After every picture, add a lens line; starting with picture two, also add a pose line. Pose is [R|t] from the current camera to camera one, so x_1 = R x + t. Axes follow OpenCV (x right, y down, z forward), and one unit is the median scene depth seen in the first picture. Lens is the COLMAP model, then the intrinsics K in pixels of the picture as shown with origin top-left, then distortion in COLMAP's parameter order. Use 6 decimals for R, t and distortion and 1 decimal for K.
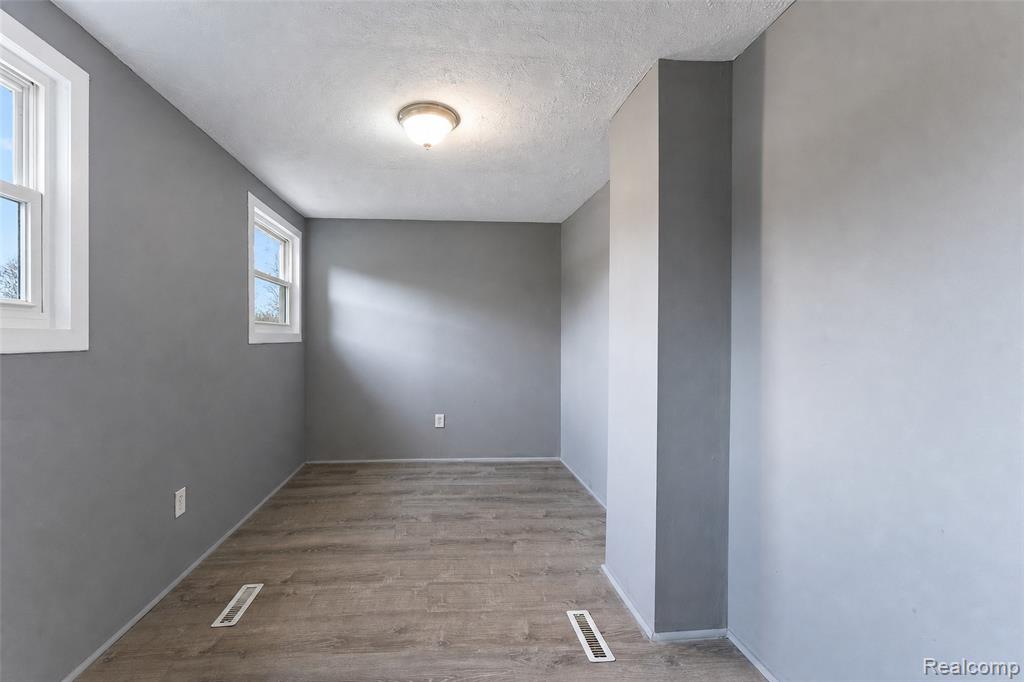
lens RADIAL K [[416.5, 0, 515.3], [0, 416.5, 346.1], [0, 0, 1]] dist [-0.000472, -0.000022]
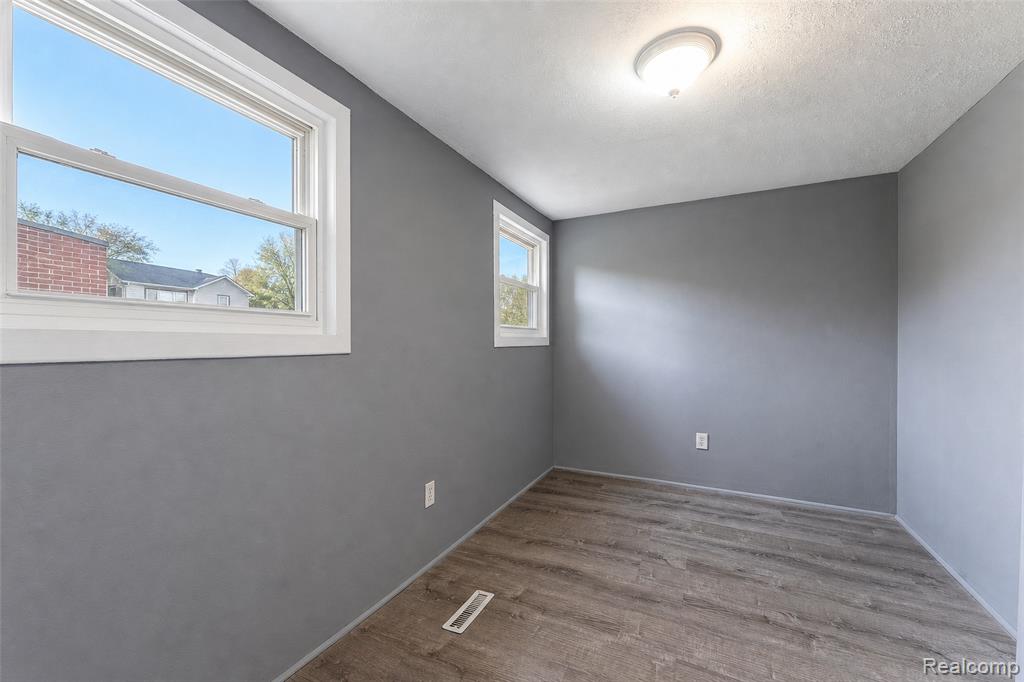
lens RADIAL K [[414.7, 0, 510.6], [0, 414.7, 342.0], [0, 0, 1]] dist [-0.000845, 0.000106]
pose [[0.806044, -0.000611, -0.591856, -0.000610], [-0.009659, 0.999853, -0.014186, -0.003748], [0.591777, 0.017151, 0.805919, 0.168322]]
